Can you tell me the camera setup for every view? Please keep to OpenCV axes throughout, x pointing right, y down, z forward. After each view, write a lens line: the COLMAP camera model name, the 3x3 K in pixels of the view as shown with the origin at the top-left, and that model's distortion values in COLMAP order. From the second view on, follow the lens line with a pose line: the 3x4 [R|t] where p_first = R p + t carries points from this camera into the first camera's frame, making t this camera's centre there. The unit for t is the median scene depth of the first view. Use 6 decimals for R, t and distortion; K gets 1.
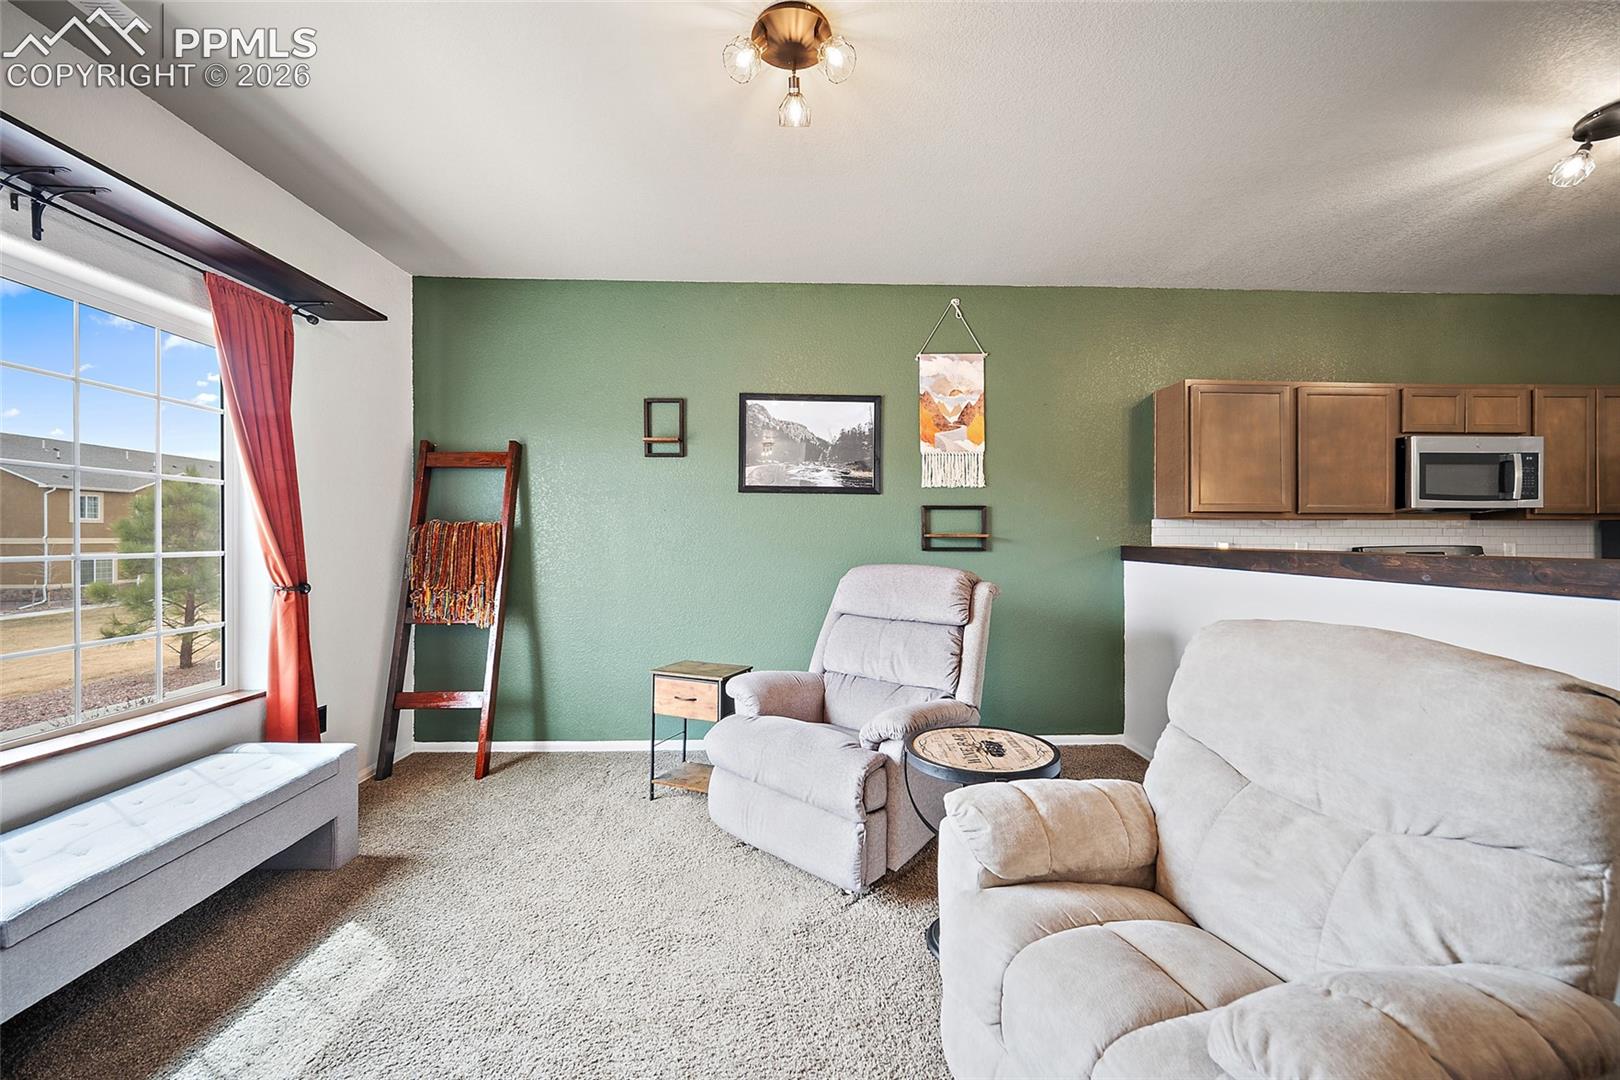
lens RADIAL K [[641.3, 0, 817.5], [0, 641.3, 541.8], [0, 0, 1]] dist [-0.001842, 0.000755]
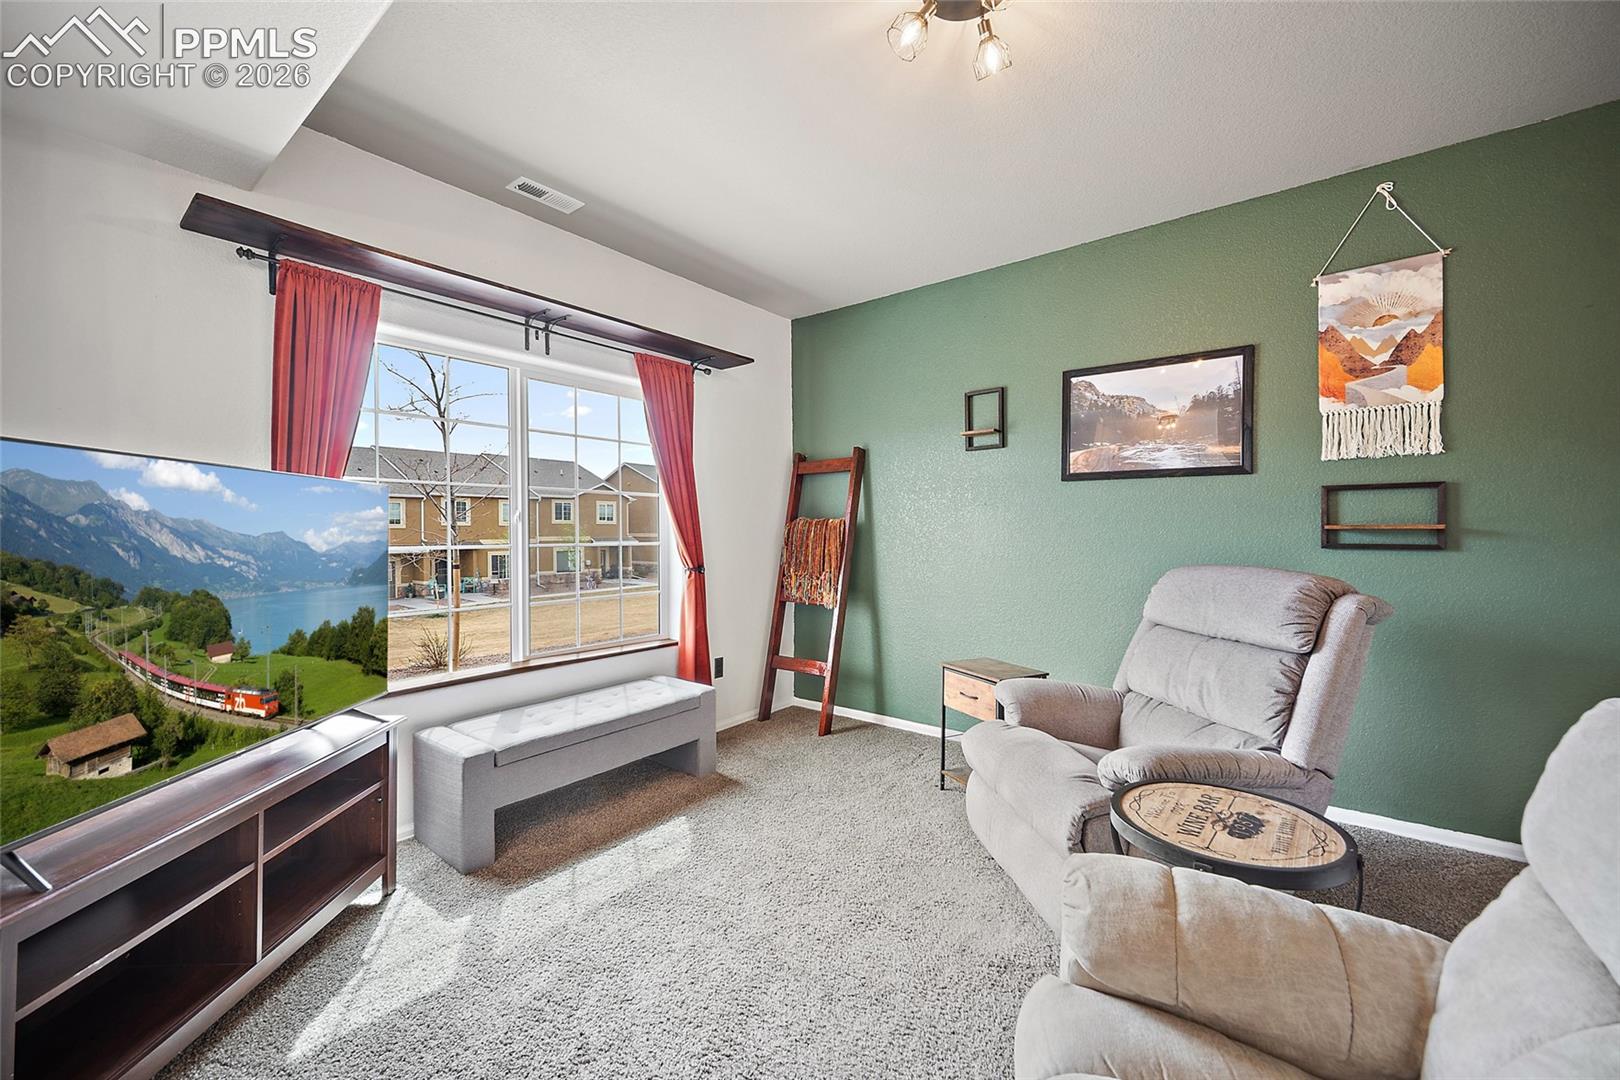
lens RADIAL K [[640.4, 0, 810.0], [0, 640.4, 540.0], [0, 0, 1]] dist [-0.000190, -0.000188]
pose [[0.766473, 0.005427, -0.642254, 0.200123], [0.000056, 0.999964, 0.008516, -0.001566], [0.642277, -0.006563, 0.766445, 0.079323]]
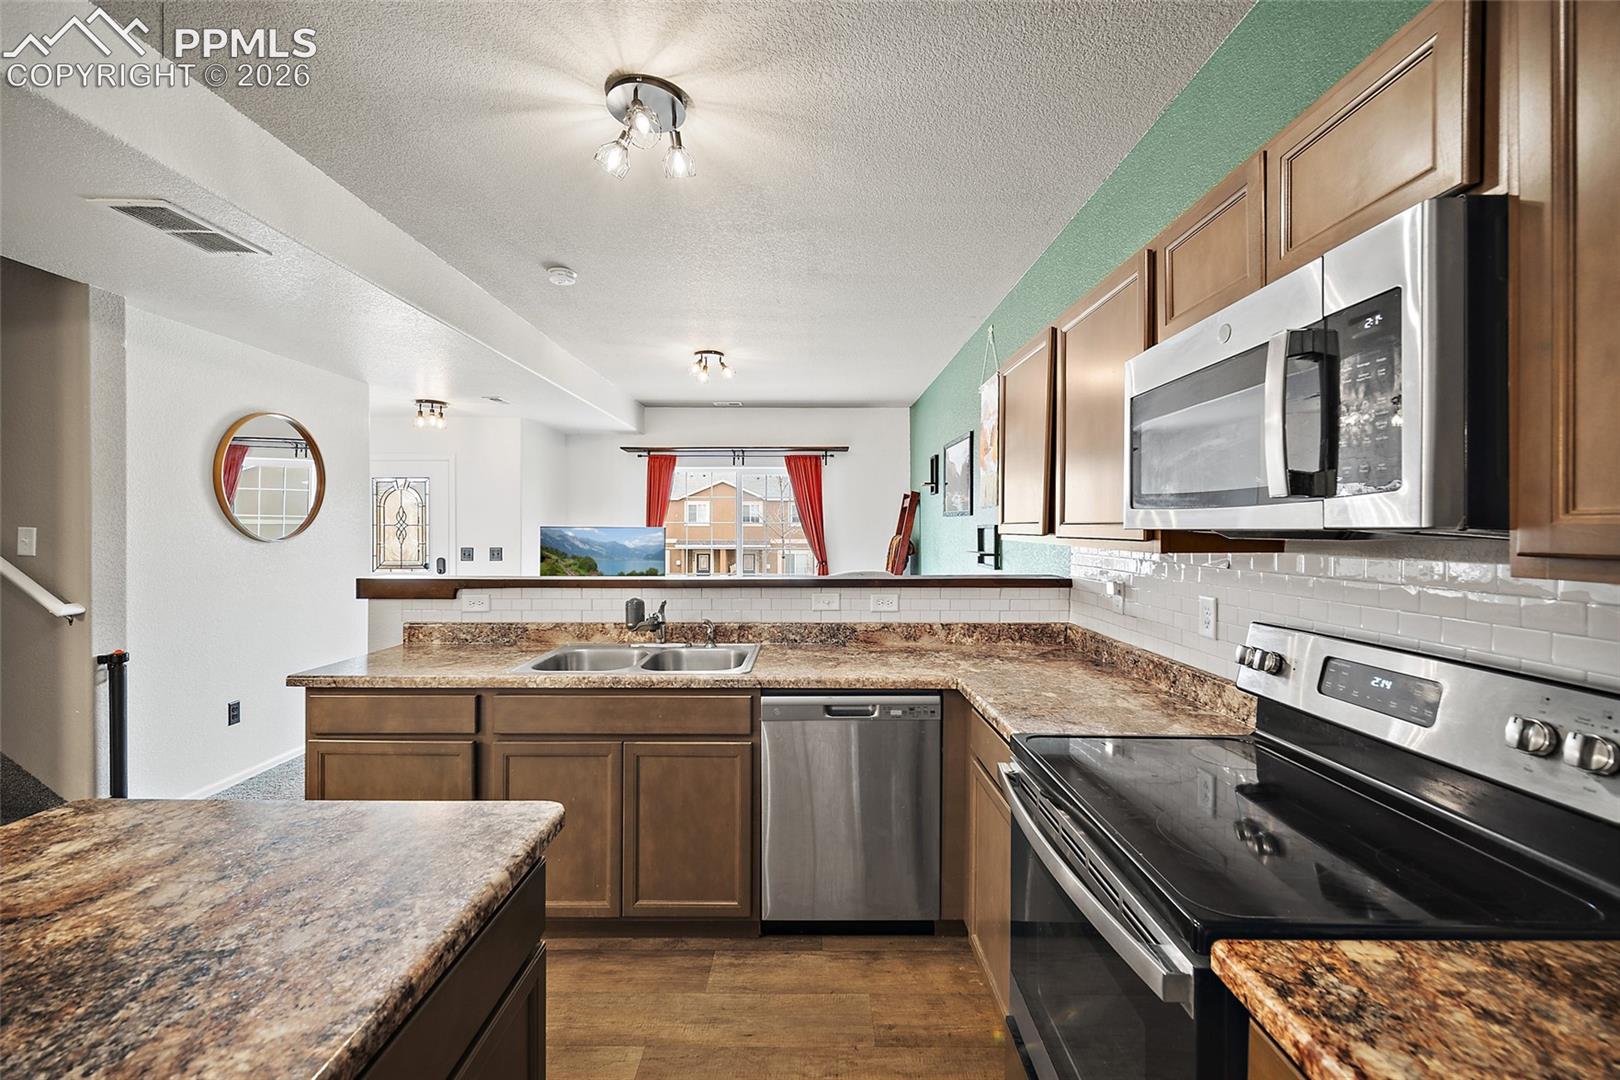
lens RADIAL K [[641.3, 0, 817.5], [0, 641.3, 541.8], [0, 0, 1]] dist [-0.001842, 0.000755]
pose [[-0.028759, 0.020729, -0.999371, 1.372159], [-0.009582, 0.999733, 0.021012, -0.051934], [0.999540, 0.010180, -0.028553, 0.810556]]
